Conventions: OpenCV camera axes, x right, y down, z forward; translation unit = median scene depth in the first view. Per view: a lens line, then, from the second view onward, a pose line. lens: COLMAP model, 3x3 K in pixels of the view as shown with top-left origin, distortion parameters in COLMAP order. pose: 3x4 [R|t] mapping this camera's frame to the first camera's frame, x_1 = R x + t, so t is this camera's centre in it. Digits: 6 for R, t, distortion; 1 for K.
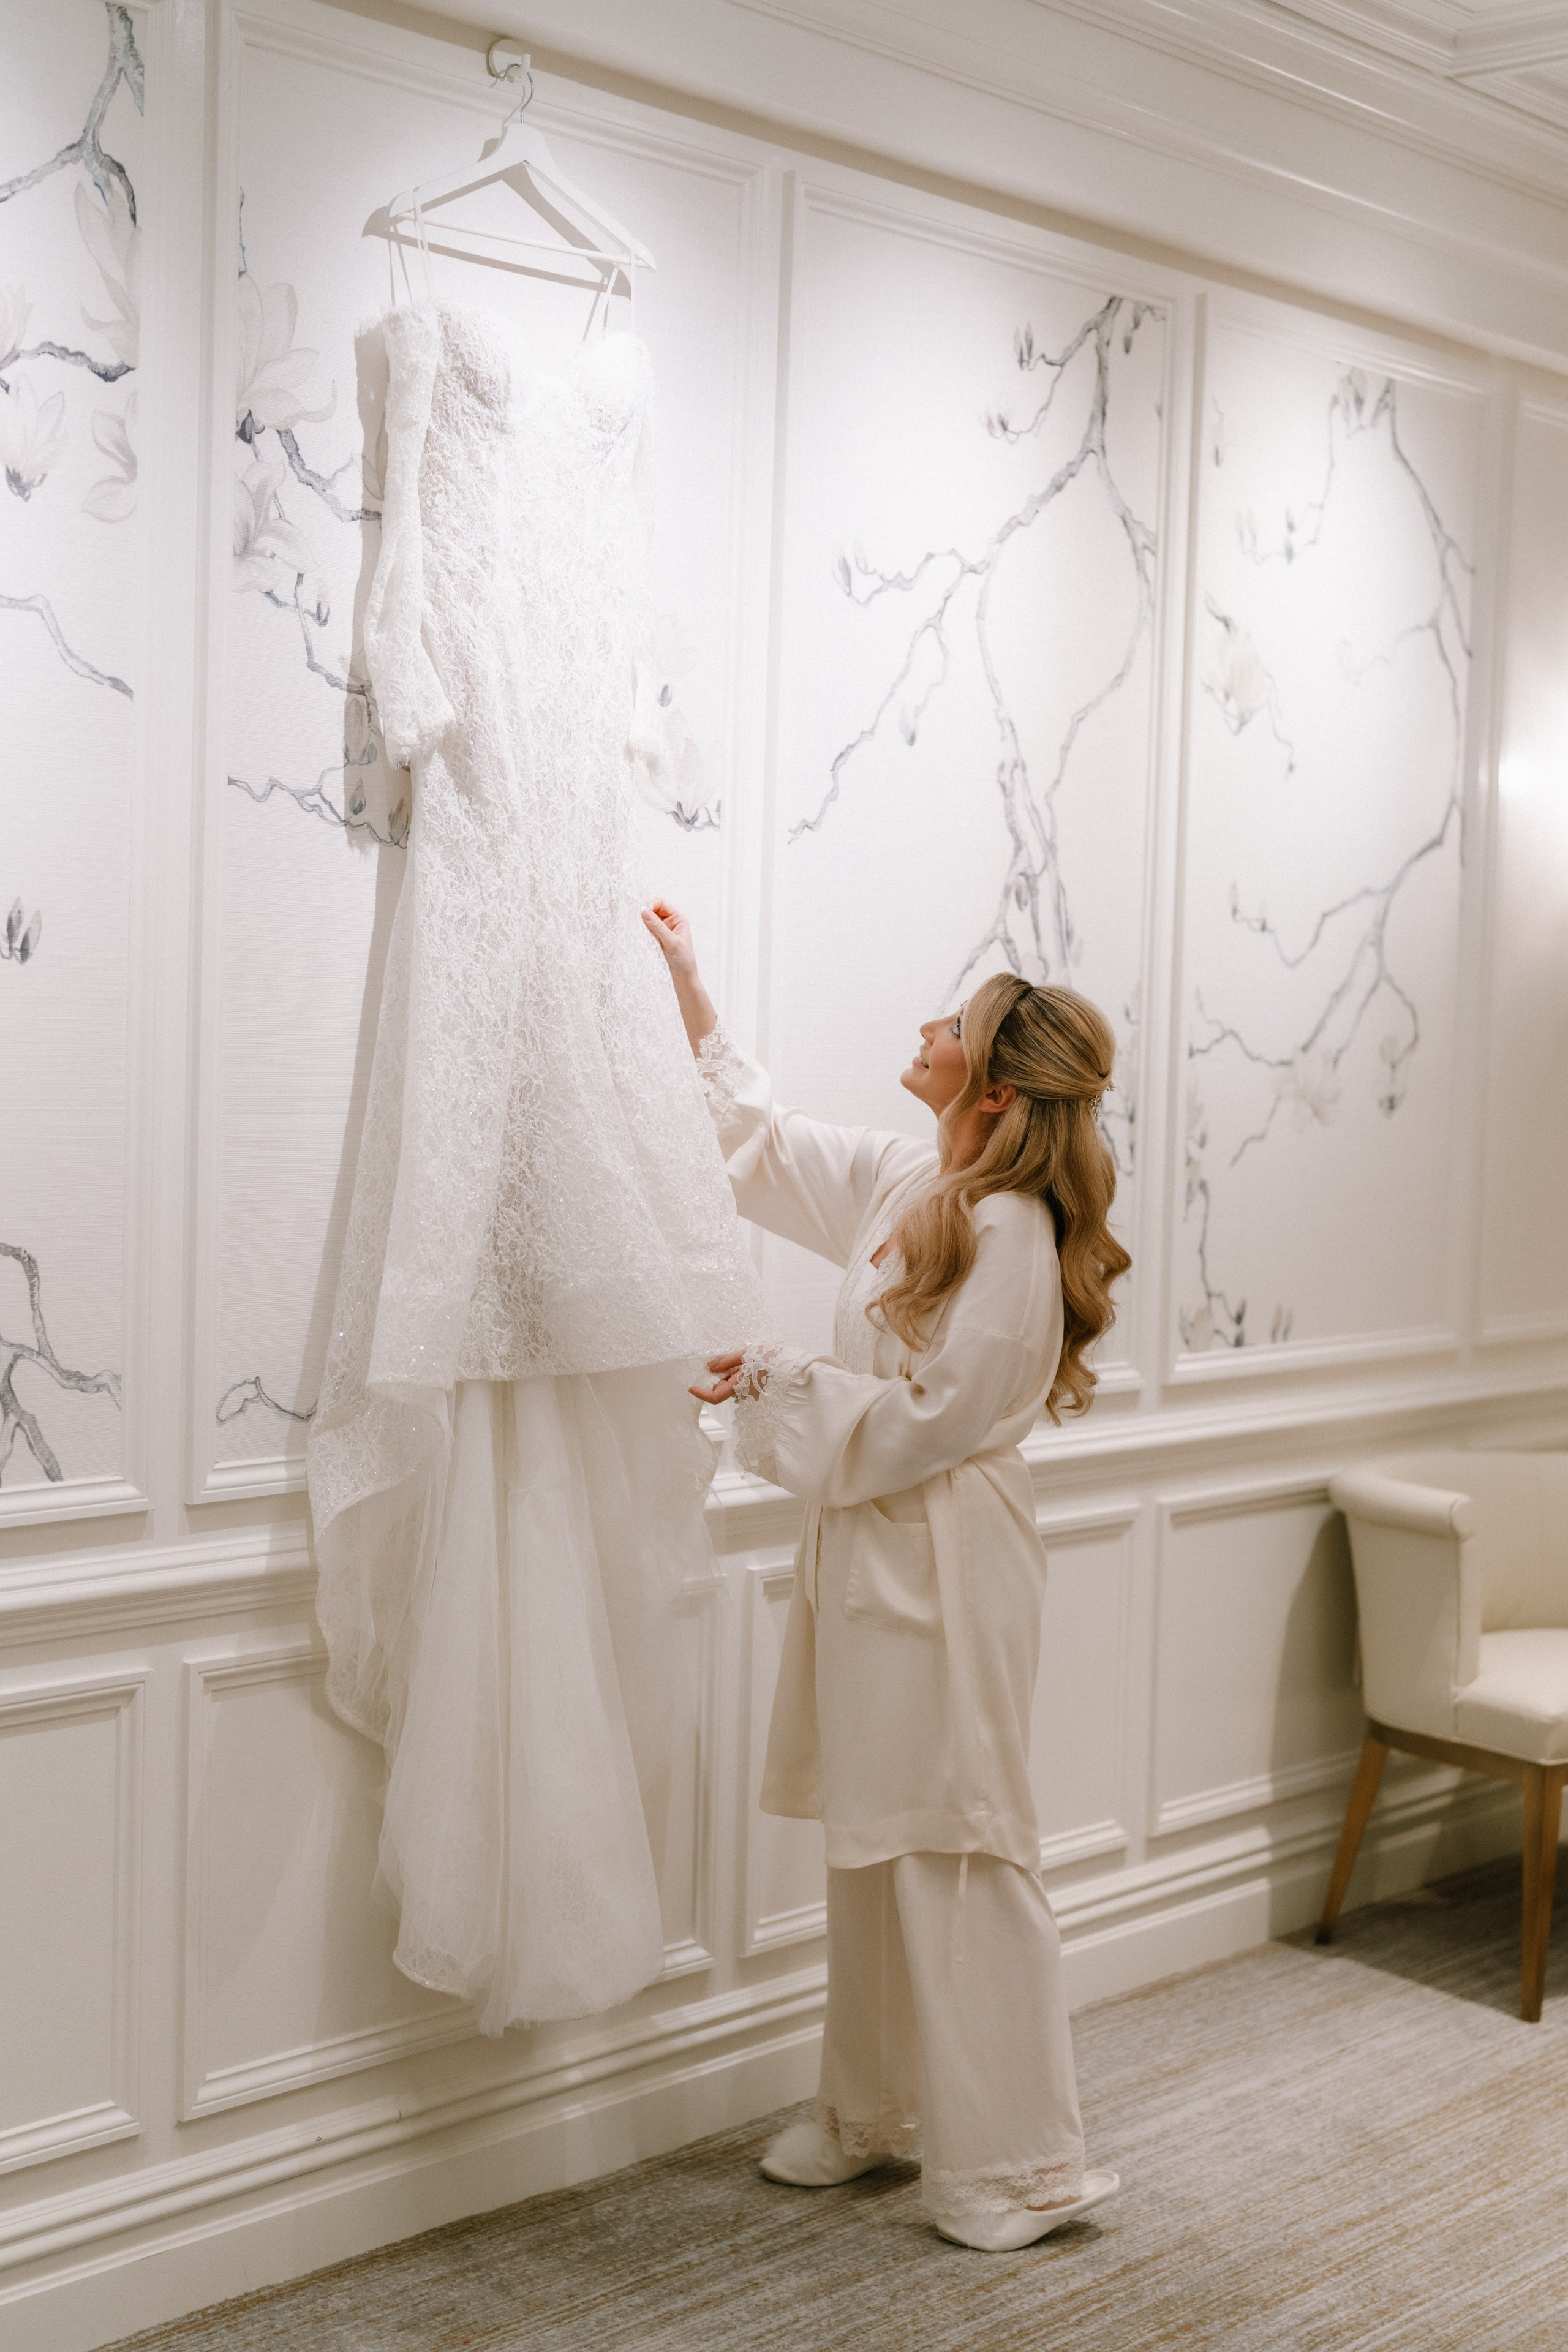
lens RADIAL K [[3245.7, 0, 788.6], [0, 3245.7, 1166.8], [0, 0, 1]] dist [0.009800, 0.000000]
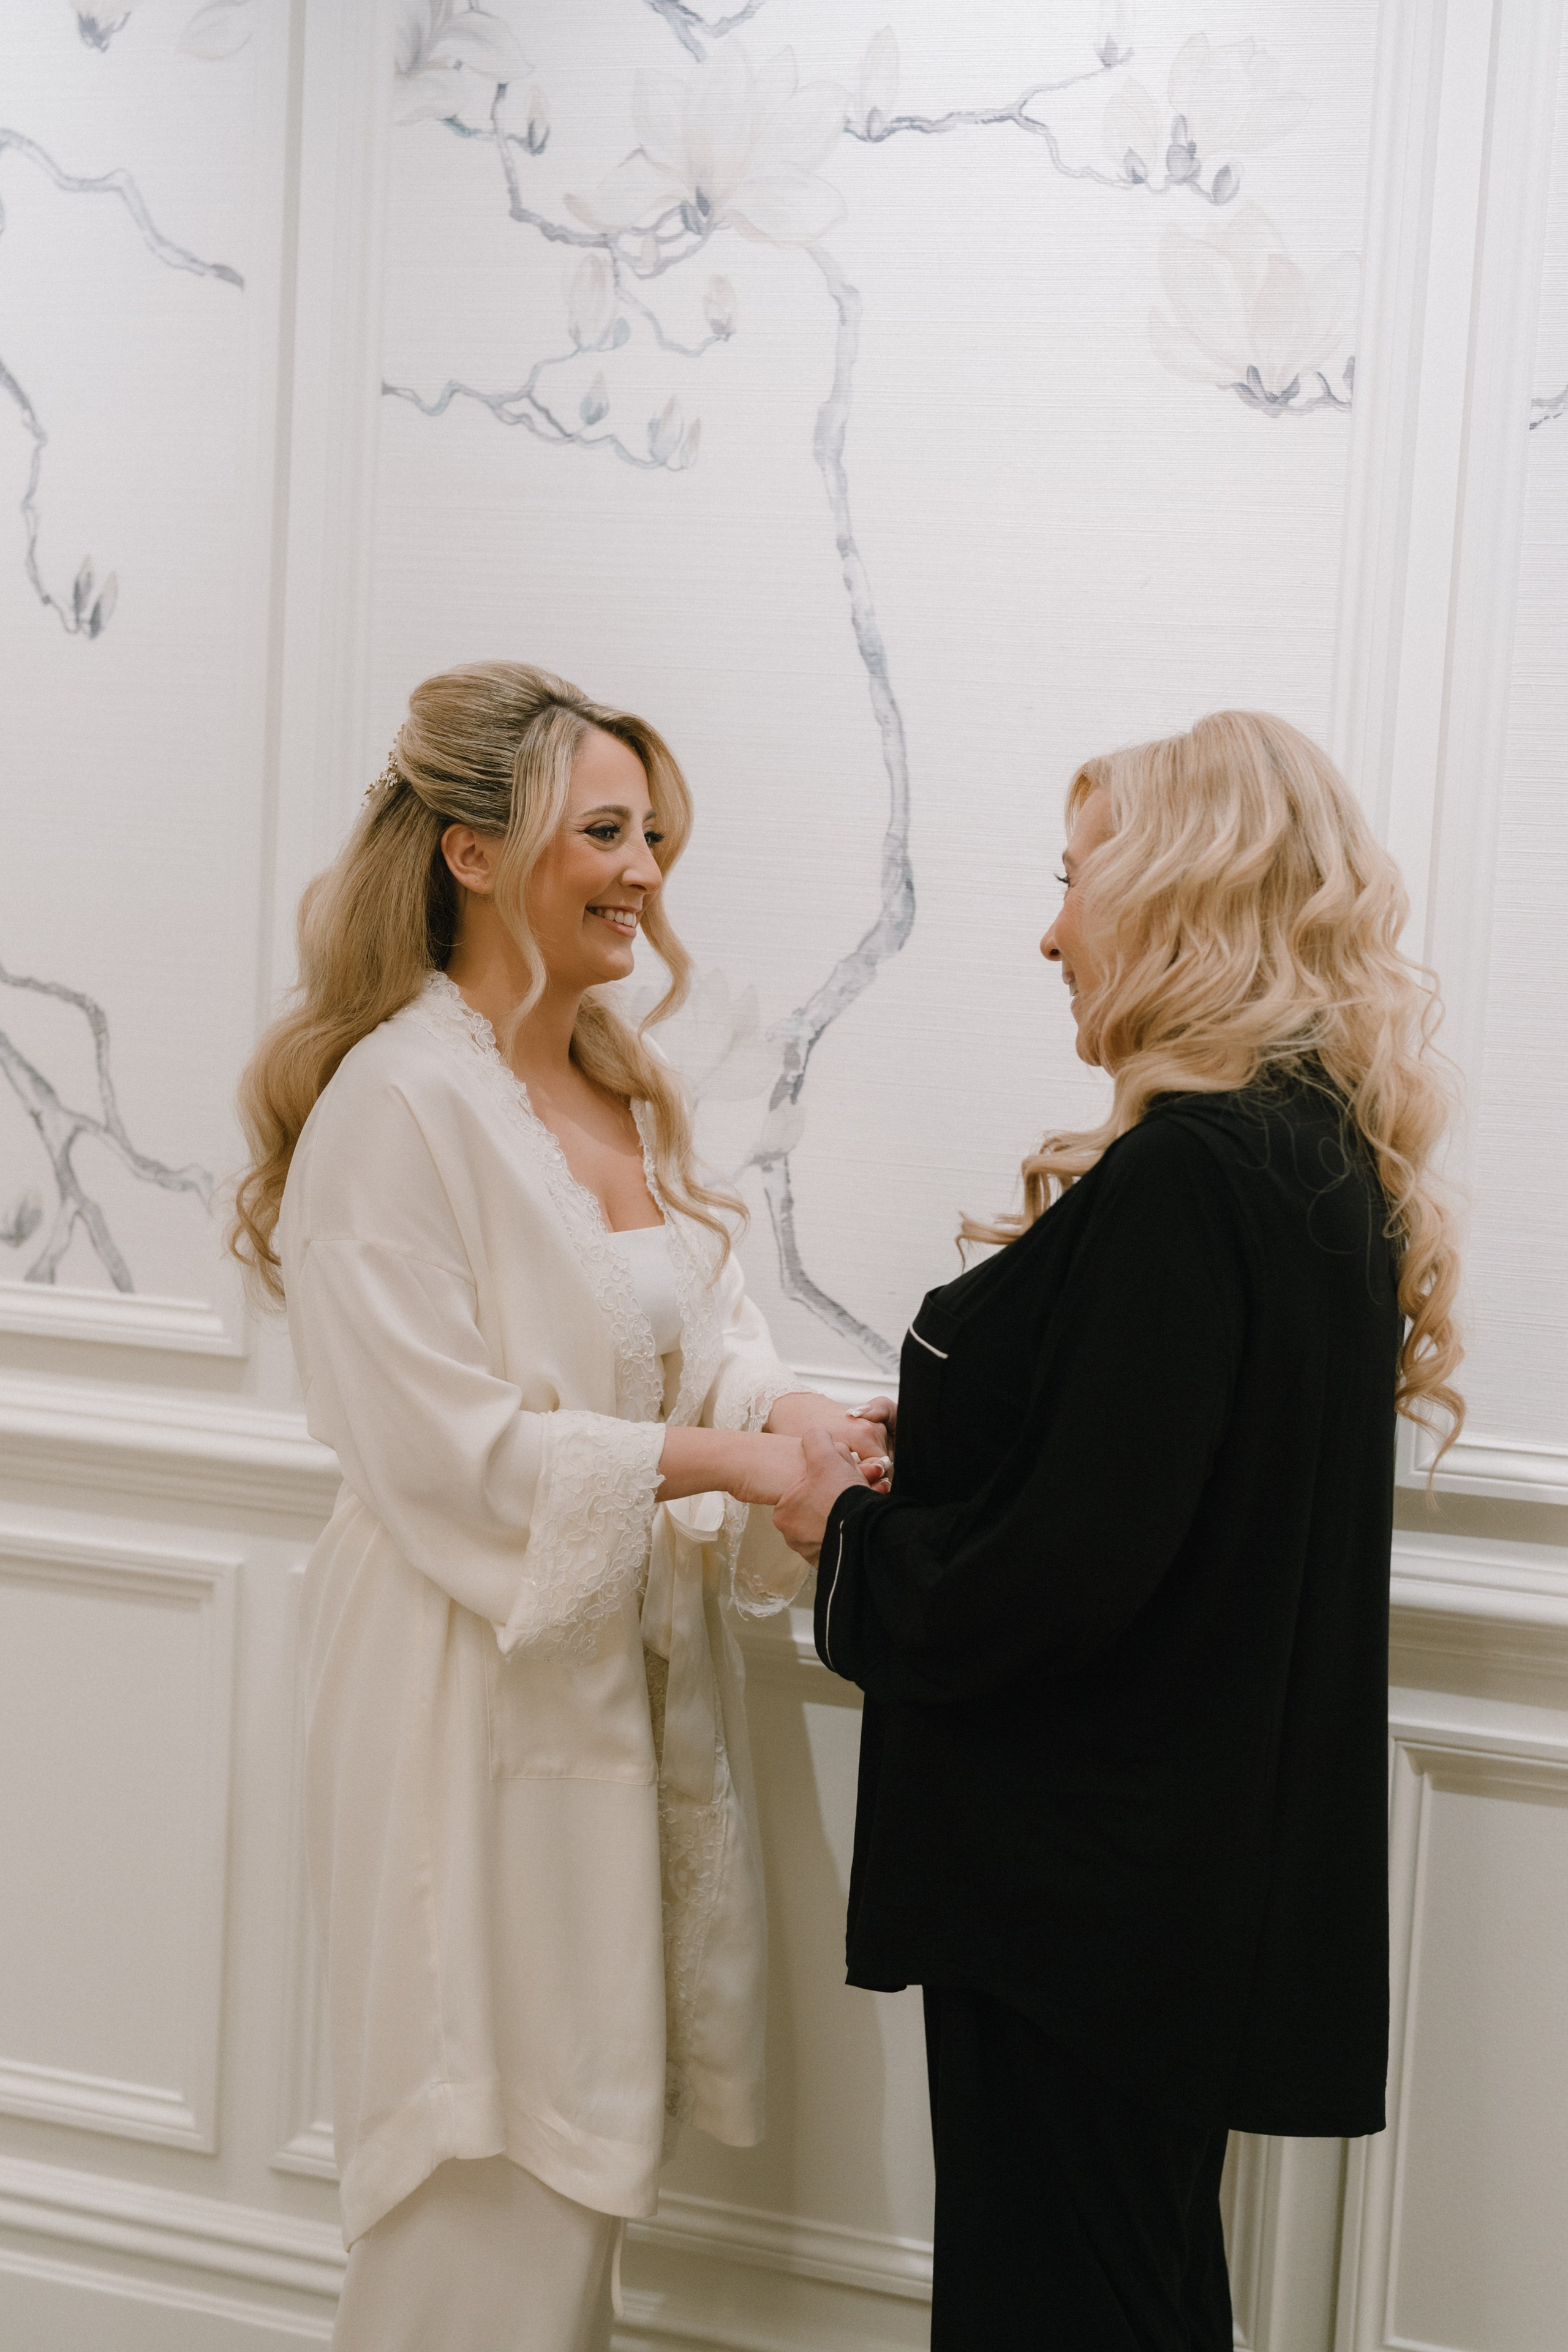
lens RADIAL K [[3245.7, 0, 797.0], [0, 3245.7, 1158.2], [0, 0, 1]] dist [0.009800, 0.000000]
pose [[0.398792, 0.087027, -0.912903, 0.525036], [-0.089330, 0.994439, 0.055777, 0.004148], [0.912680, 0.059306, 0.404348, 0.765549]]
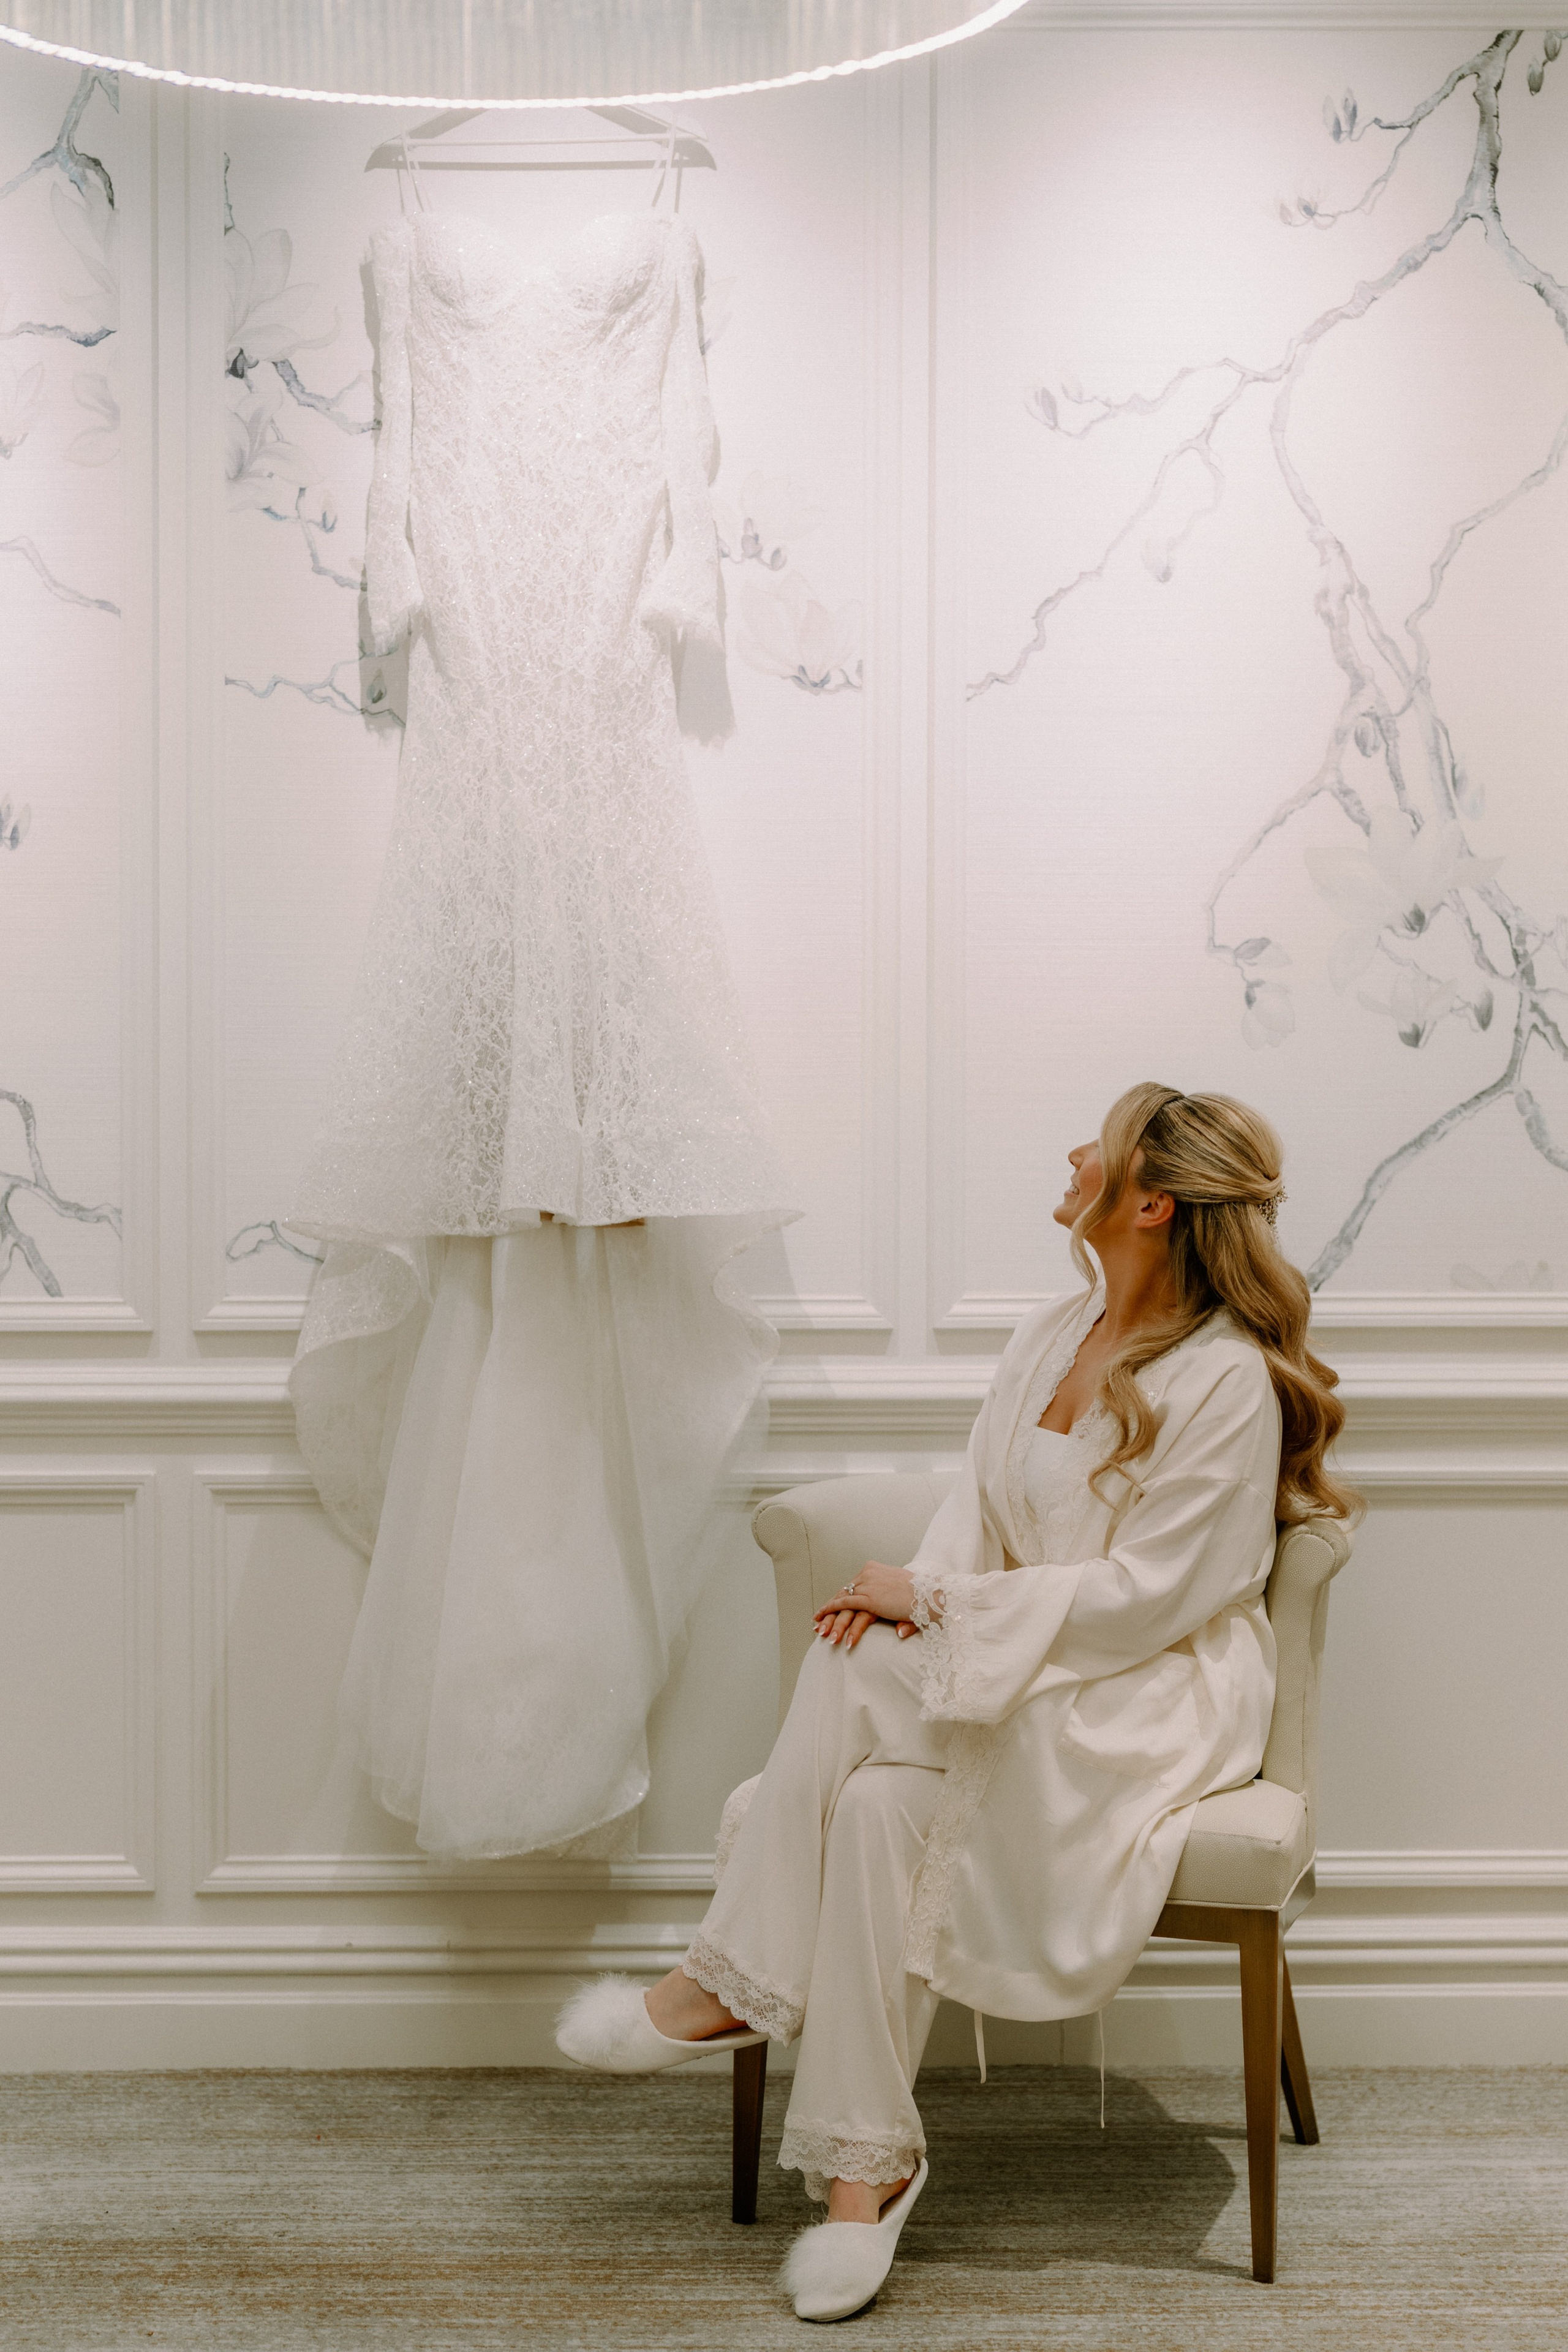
lens RADIAL K [[3541.9, 0, 672.3], [0, 3541.9, 1078.2], [0, 0, 1]] dist [0.009909, 0.000000]
pose [[0.690674, -0.013393, -0.723042, 0.777097], [-0.020044, 0.999090, -0.037654, 0.057592], [0.722889, 0.040499, 0.689777, 0.265205]]
